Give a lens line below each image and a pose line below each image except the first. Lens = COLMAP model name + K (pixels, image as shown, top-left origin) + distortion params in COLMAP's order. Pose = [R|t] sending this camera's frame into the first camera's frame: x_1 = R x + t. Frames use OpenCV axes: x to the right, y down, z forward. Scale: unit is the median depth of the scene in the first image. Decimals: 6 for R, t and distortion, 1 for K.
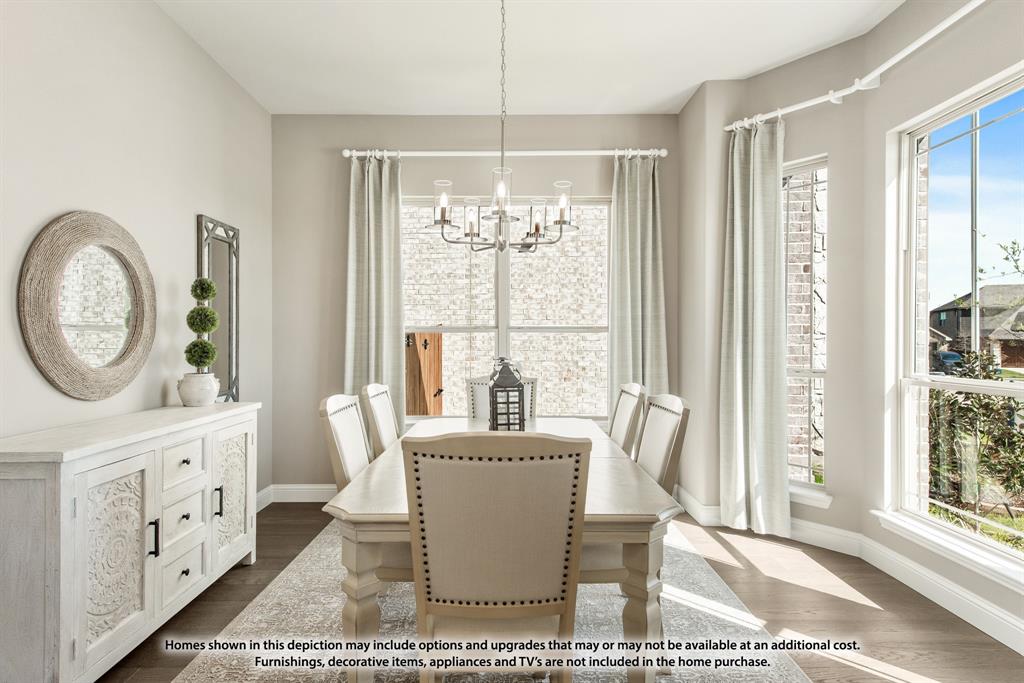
lens RADIAL K [[591.0, 0, 457.5], [0, 591.0, 339.0], [0, 0, 1]] dist [0.023223, -0.005045]
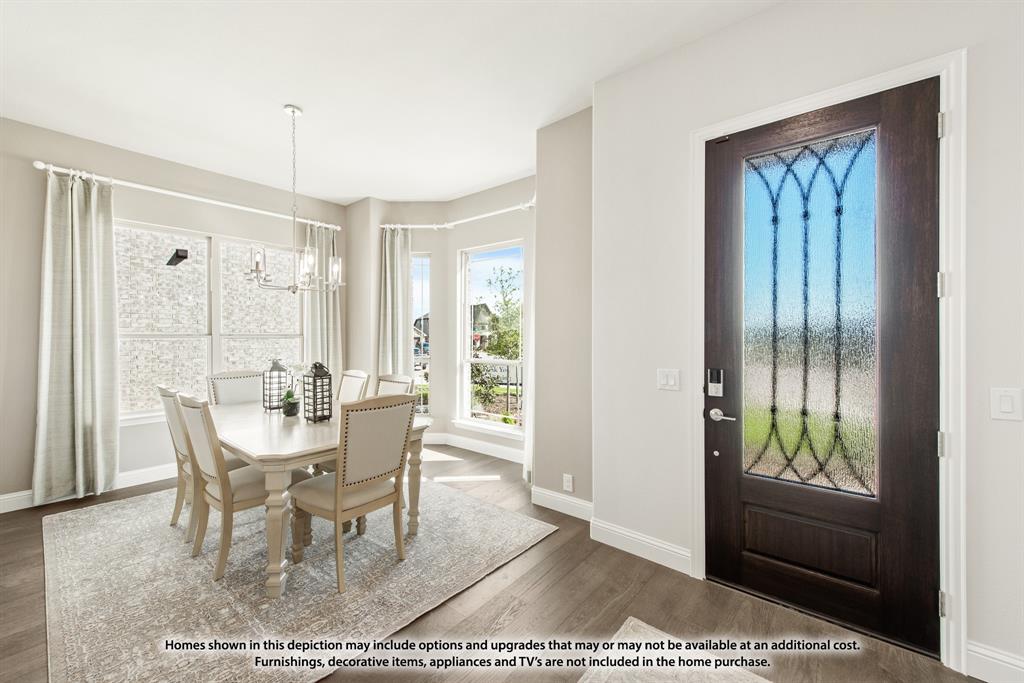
lens RADIAL K [[408.1, 0, 515.7], [0, 408.1, 338.3], [0, 0, 1]] dist [0.007305, -0.000024]
pose [[0.630383, -0.005513, 0.776265, -0.258125], [0.001825, 0.999983, 0.005620, -0.019114], [-0.776282, -0.002126, 0.630382, -0.103212]]
